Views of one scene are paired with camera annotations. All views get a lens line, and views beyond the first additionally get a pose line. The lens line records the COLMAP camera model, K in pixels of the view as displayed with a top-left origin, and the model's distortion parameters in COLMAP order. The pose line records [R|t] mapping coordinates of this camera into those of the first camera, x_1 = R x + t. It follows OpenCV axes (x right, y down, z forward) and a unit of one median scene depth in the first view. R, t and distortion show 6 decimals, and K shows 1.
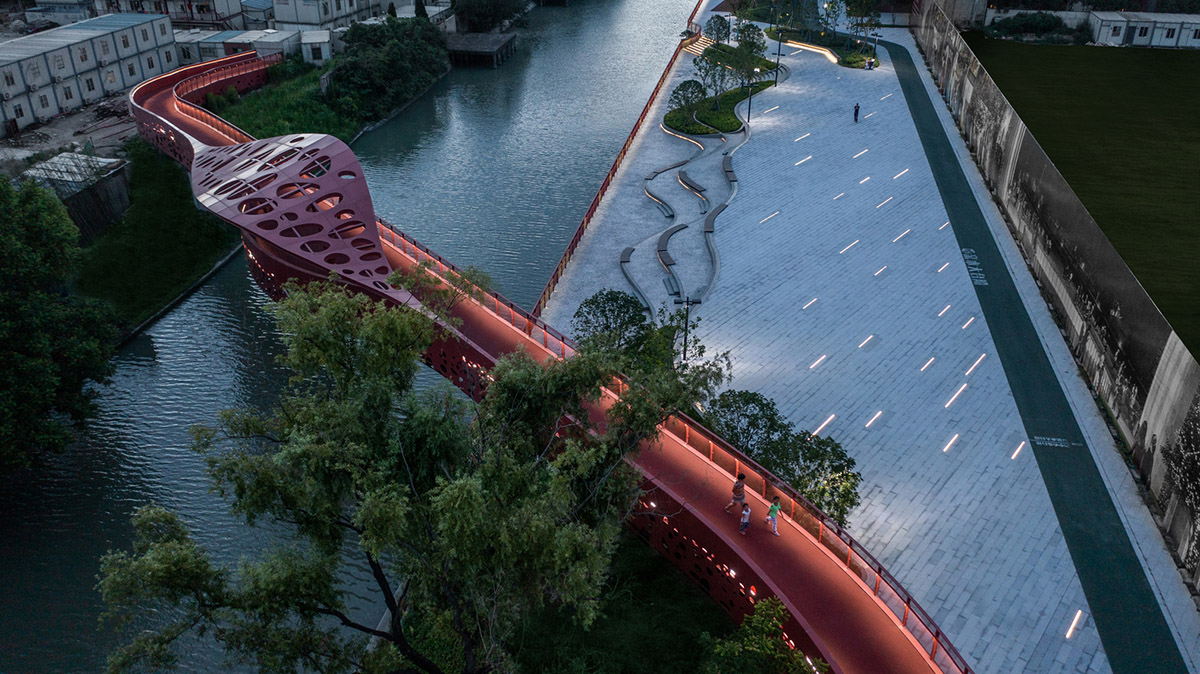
lens RADIAL K [[980.6, 0, 600.0], [0, 980.6, 337.0], [0, 0, 1]] dist [-0.002315, -0.001032]
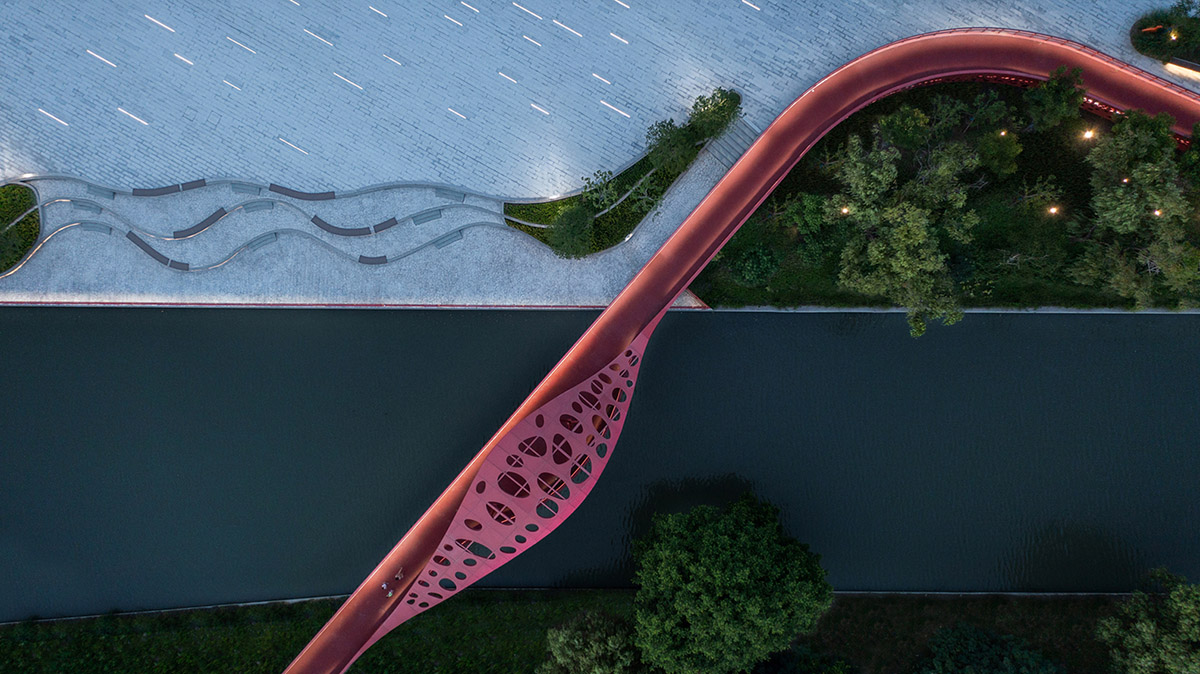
lens RADIAL K [[980.6, 0, 600.0], [0, 980.6, 337.0], [0, 0, 1]] dist [-0.002315, -0.001032]
pose [[-0.179259, -0.983799, 0.002332, -0.137383], [0.449917, -0.079871, 0.889492, -1.189680], [-0.874895, 0.160499, 0.456946, 0.227691]]
